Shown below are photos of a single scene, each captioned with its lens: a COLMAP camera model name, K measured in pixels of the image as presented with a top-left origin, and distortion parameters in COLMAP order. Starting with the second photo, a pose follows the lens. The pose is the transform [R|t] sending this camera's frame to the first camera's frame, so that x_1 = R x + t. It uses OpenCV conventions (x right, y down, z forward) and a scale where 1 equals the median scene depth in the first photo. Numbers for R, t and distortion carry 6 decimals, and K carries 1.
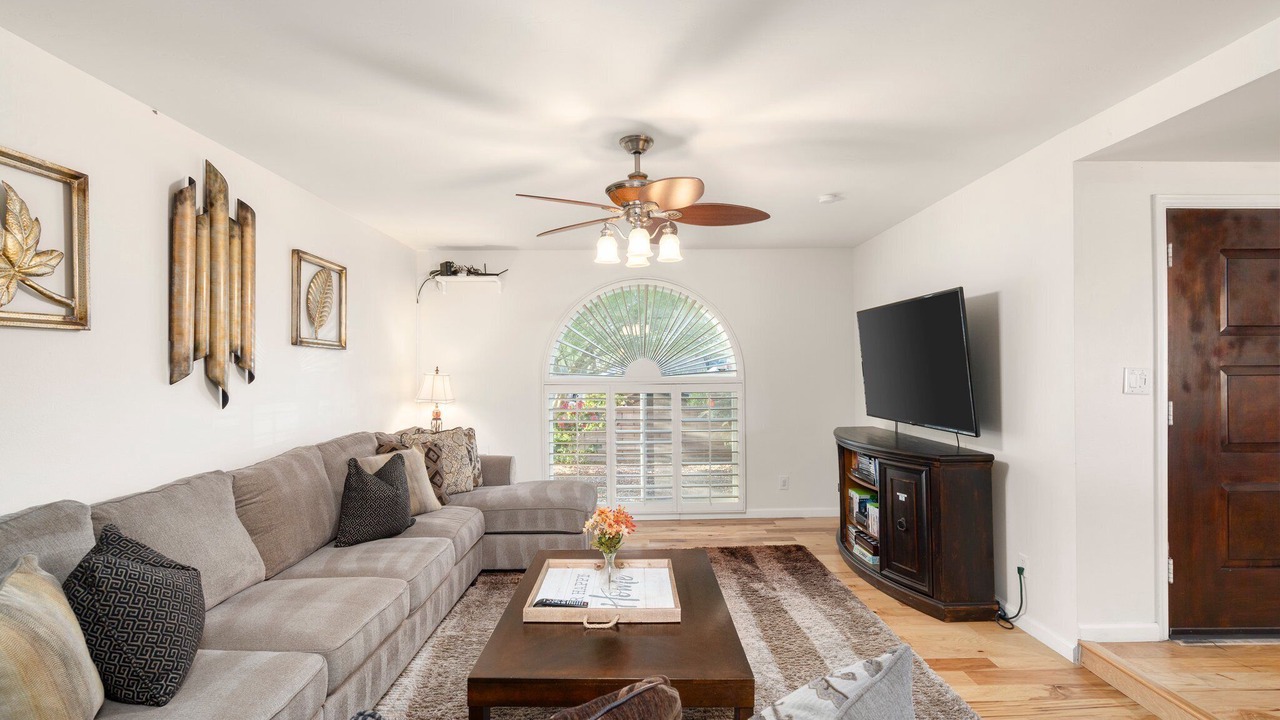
lens RADIAL K [[586.6, 0, 638.9], [0, 586.6, 361.2], [0, 0, 1]] dist [-0.002827, 0.000663]
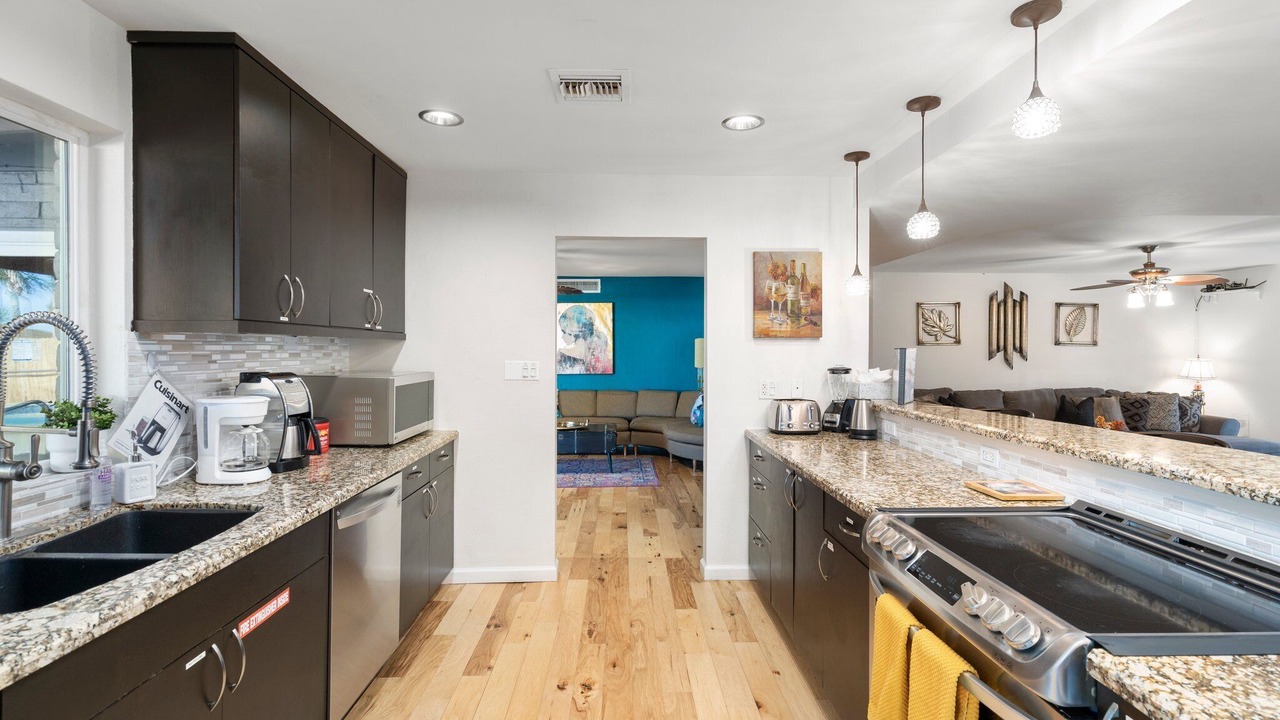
lens RADIAL K [[586.6, 0, 638.7], [0, 586.6, 350.4], [0, 0, 1]] dist [-0.002827, 0.000663]
pose [[0.030724, 0.007227, -0.999502, 1.982651], [0.007488, 0.999944, 0.007461, -0.042616], [0.999500, -0.007713, 0.030668, -0.840245]]
